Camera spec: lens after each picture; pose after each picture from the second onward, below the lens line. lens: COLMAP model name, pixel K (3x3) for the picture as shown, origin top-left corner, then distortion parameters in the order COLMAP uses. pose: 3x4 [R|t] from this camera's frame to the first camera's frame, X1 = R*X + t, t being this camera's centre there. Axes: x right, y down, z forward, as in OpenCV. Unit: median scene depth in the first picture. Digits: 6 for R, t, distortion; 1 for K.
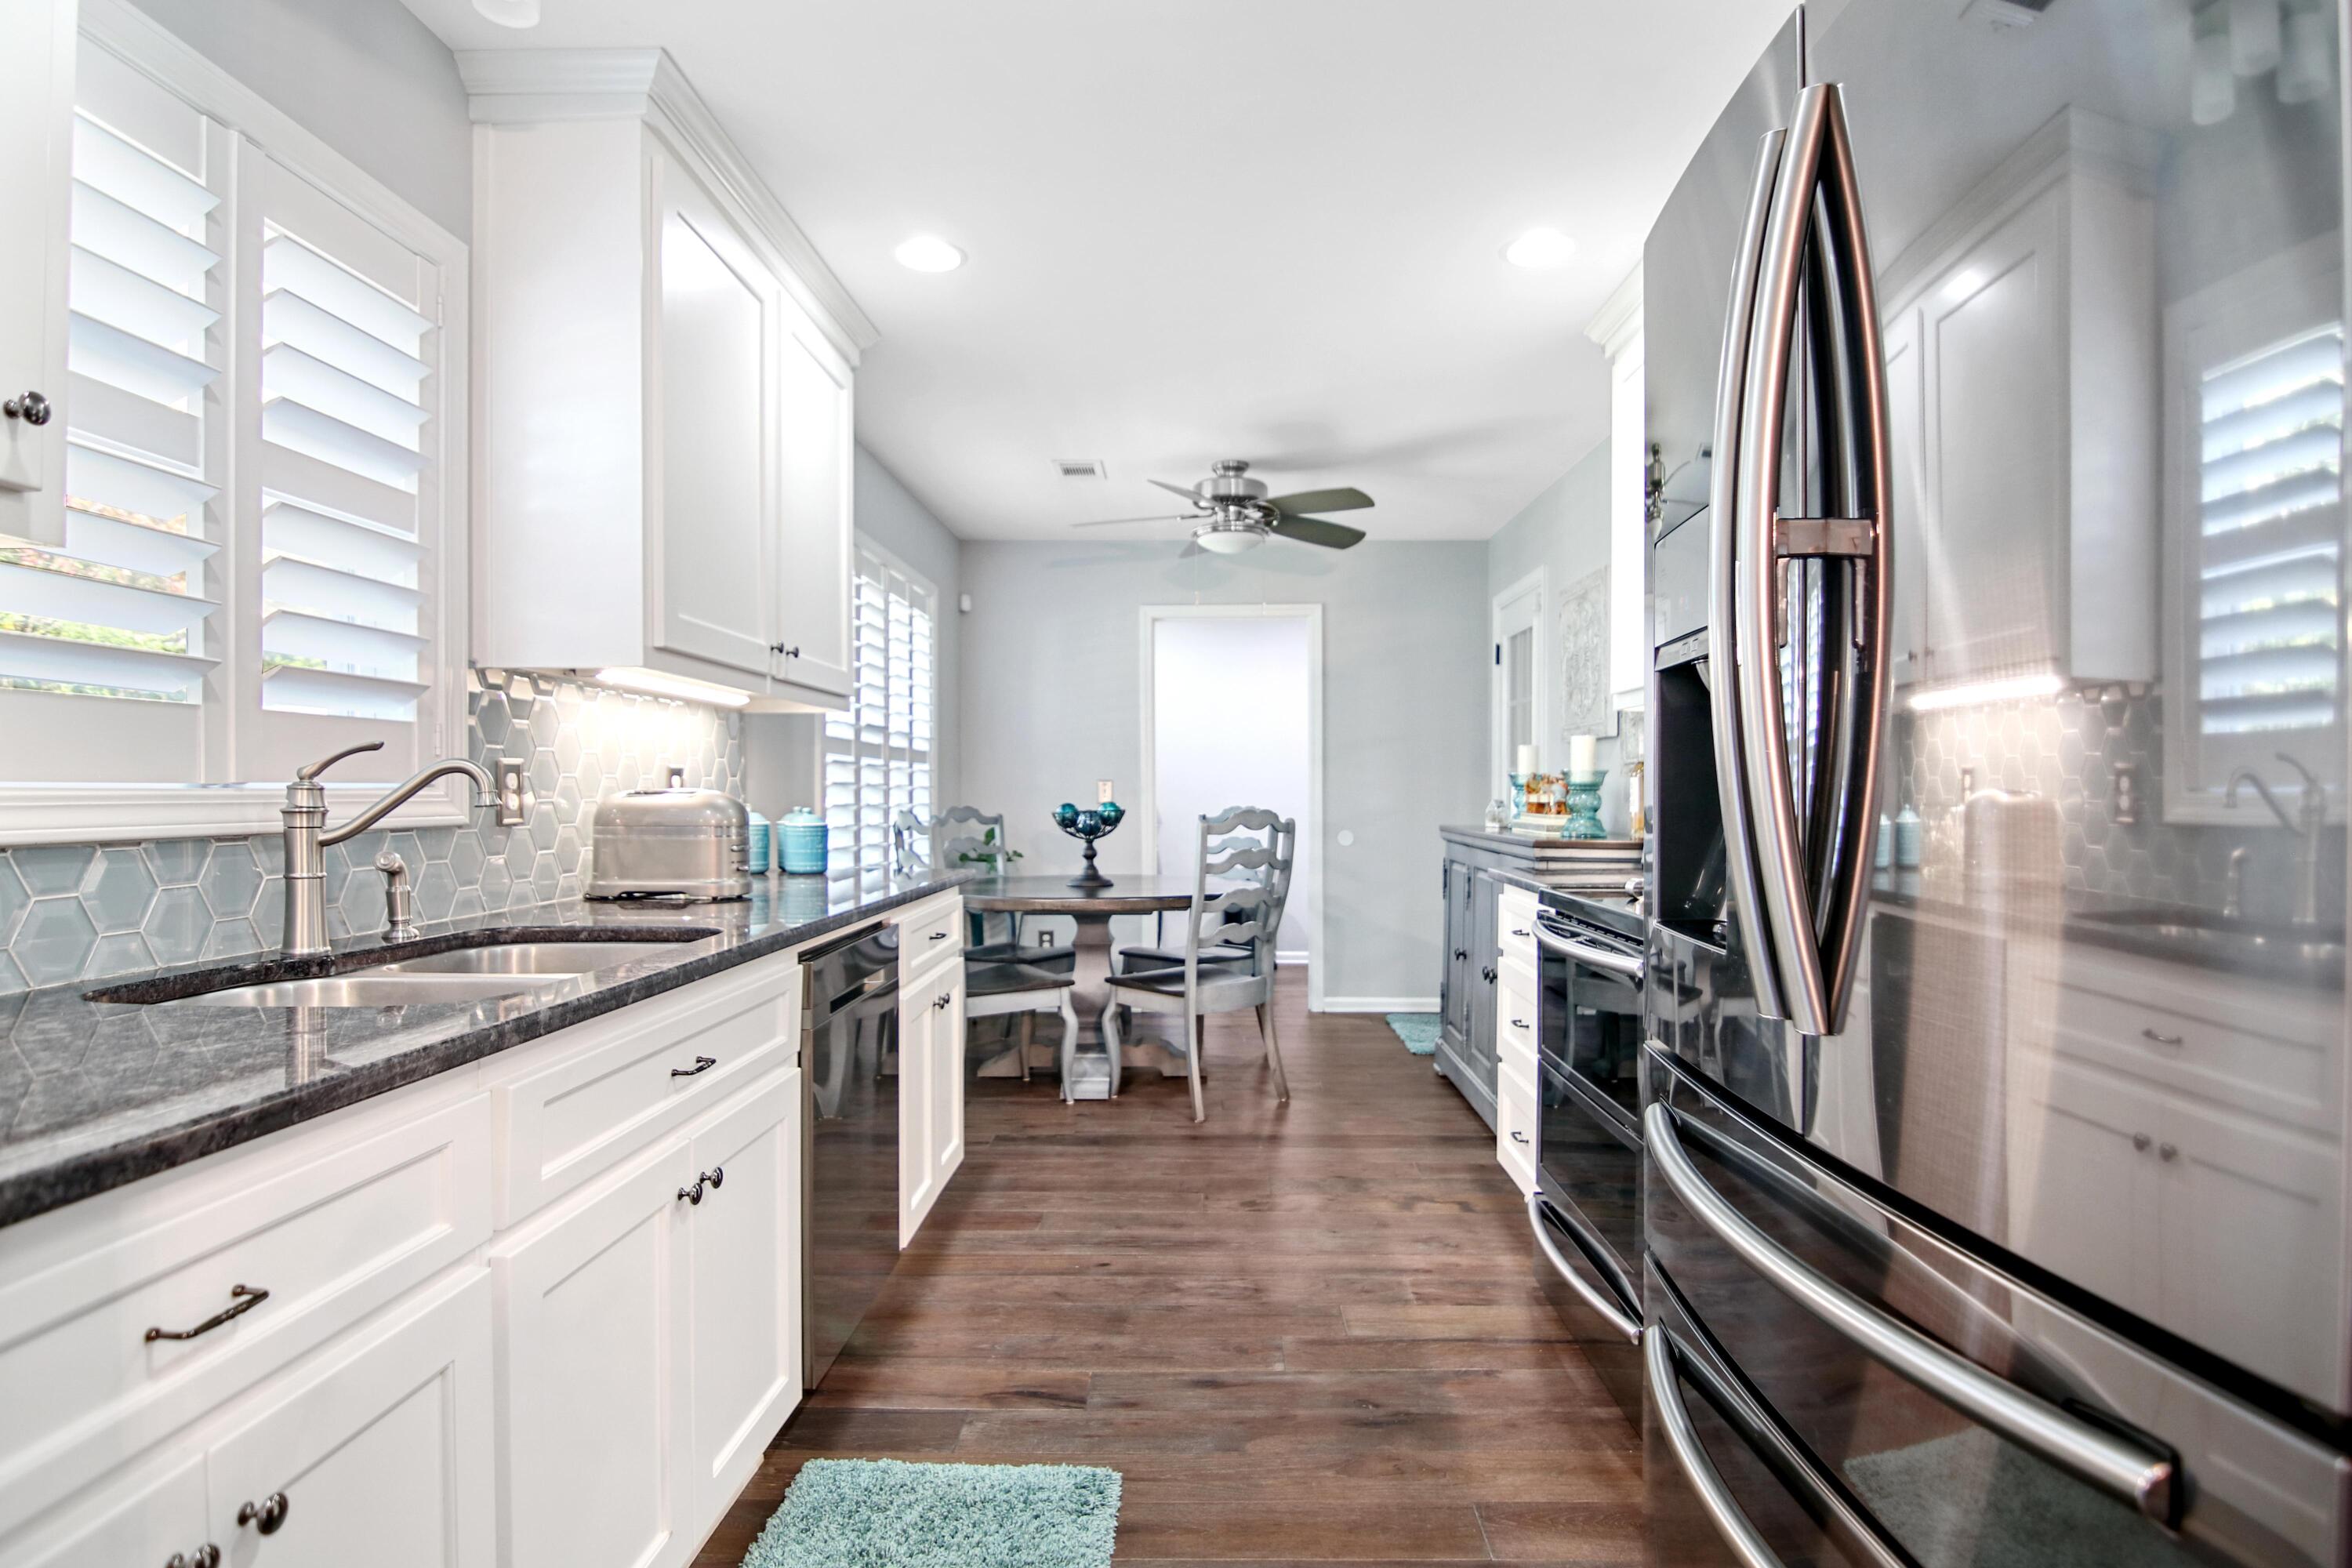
lens RADIAL K [[1250.3, 0, 1175.5], [0, 1250.3, 785.7], [0, 0, 1]] dist [-0.000838, -0.013935]
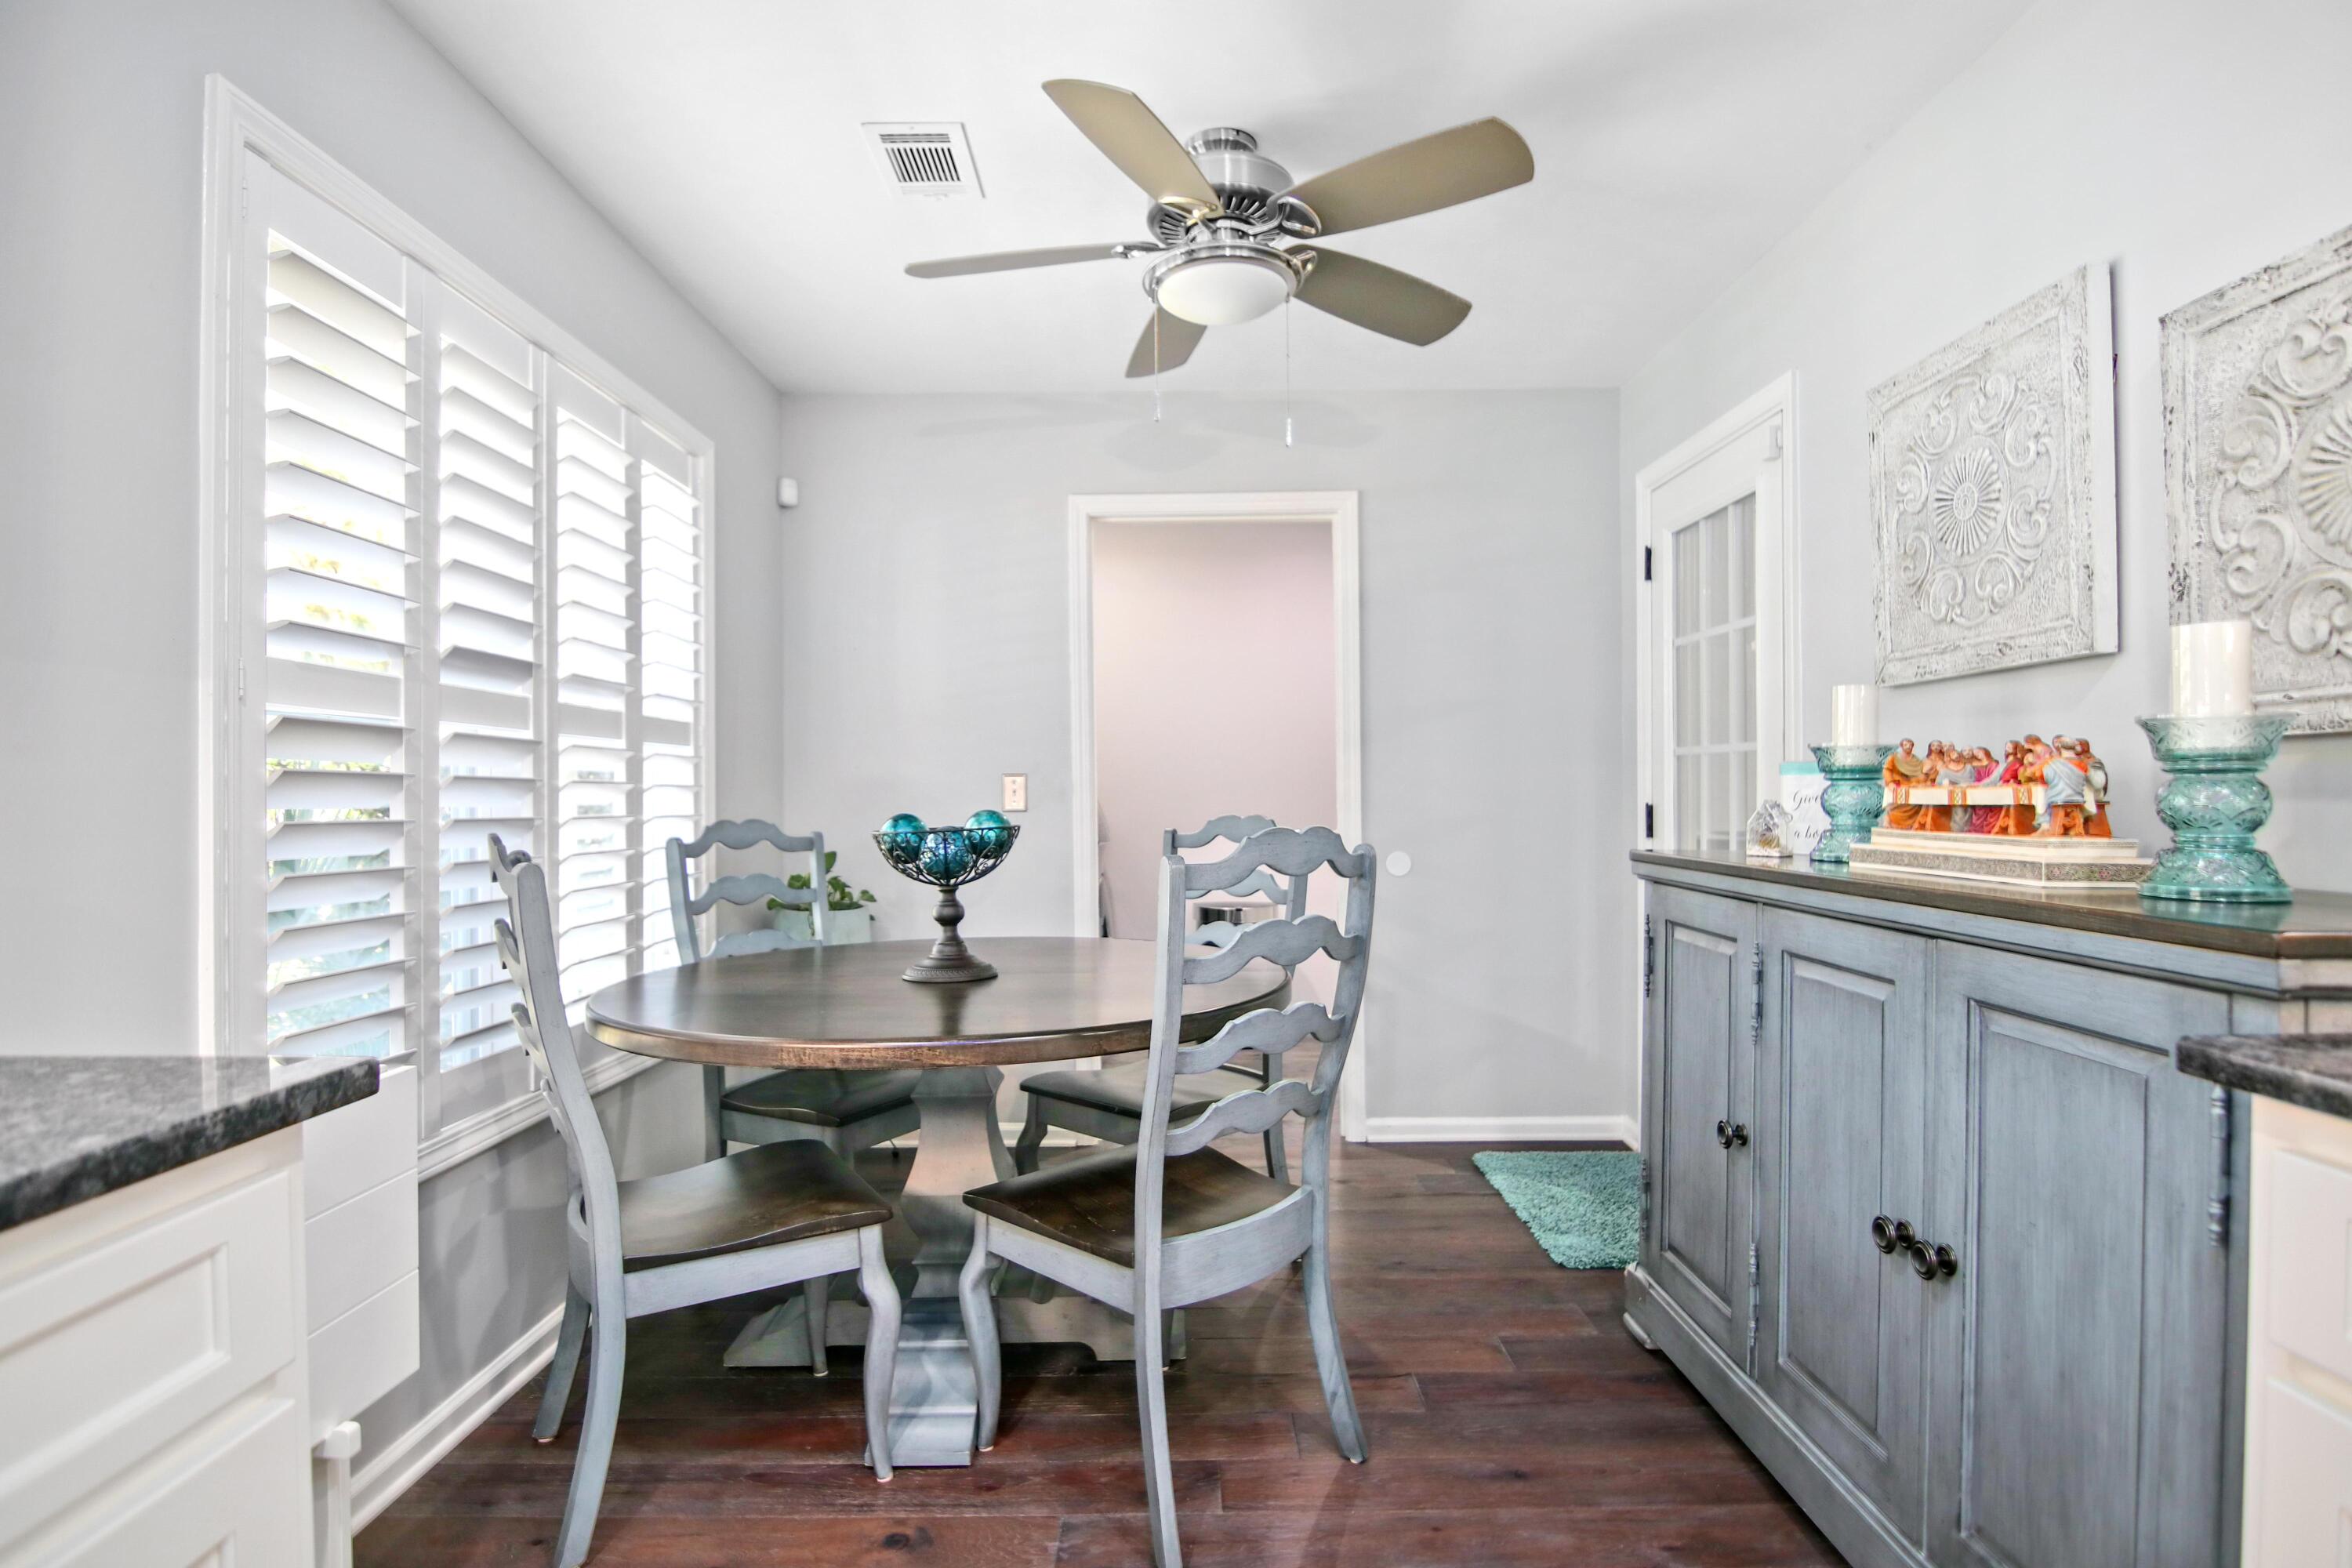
lens RADIAL K [[1207.6, 0, 1185.1], [0, 1207.6, 795.6], [0, 0, 1]] dist [-0.013733, -0.001086]
pose [[0.999394, -0.008295, 0.033803, 0.012311], [0.008108, 0.999951, 0.005679, 0.005613], [-0.033849, -0.005401, 0.999412, 0.598101]]
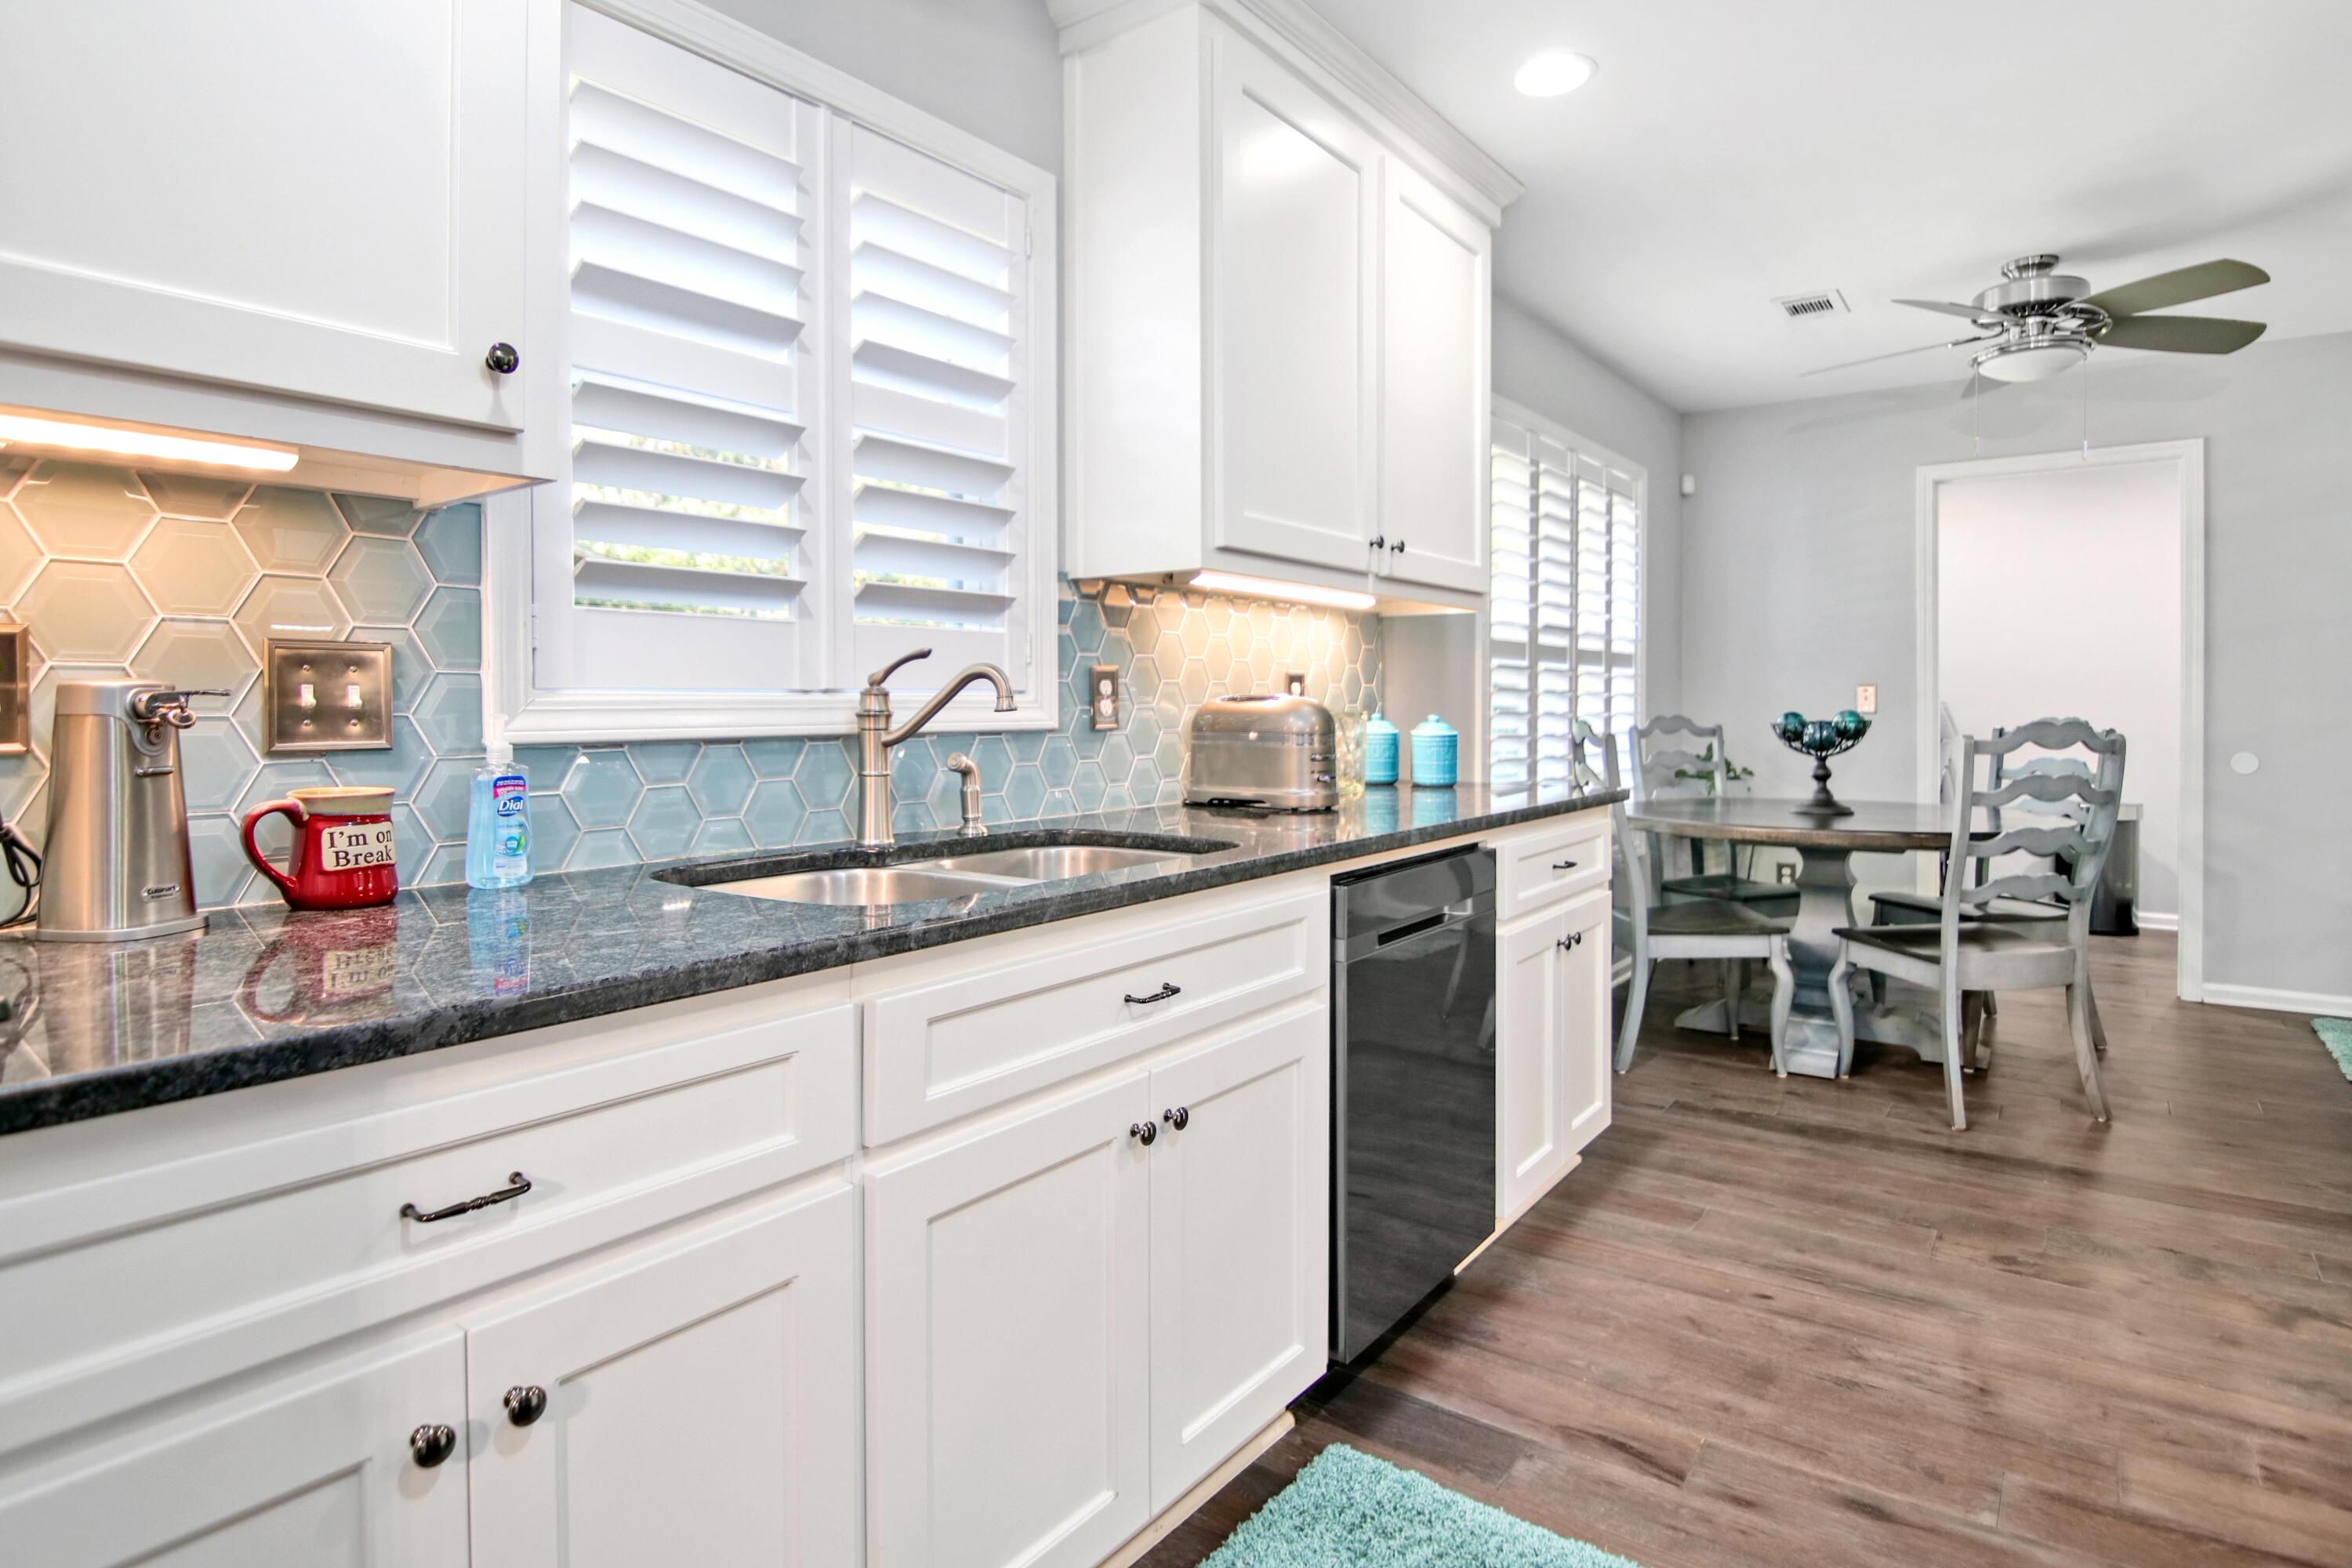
lens RADIAL K [[1252.5, 0, 1170.3], [0, 1252.5, 711.1], [0, 0, 1]] dist [-0.000703, -0.010392]
pose [[0.819203, 0.002869, -0.573496, 0.060720], [0.004419, 0.999926, 0.011315, 0.002436], [0.573486, -0.011804, 0.819130, 0.100892]]
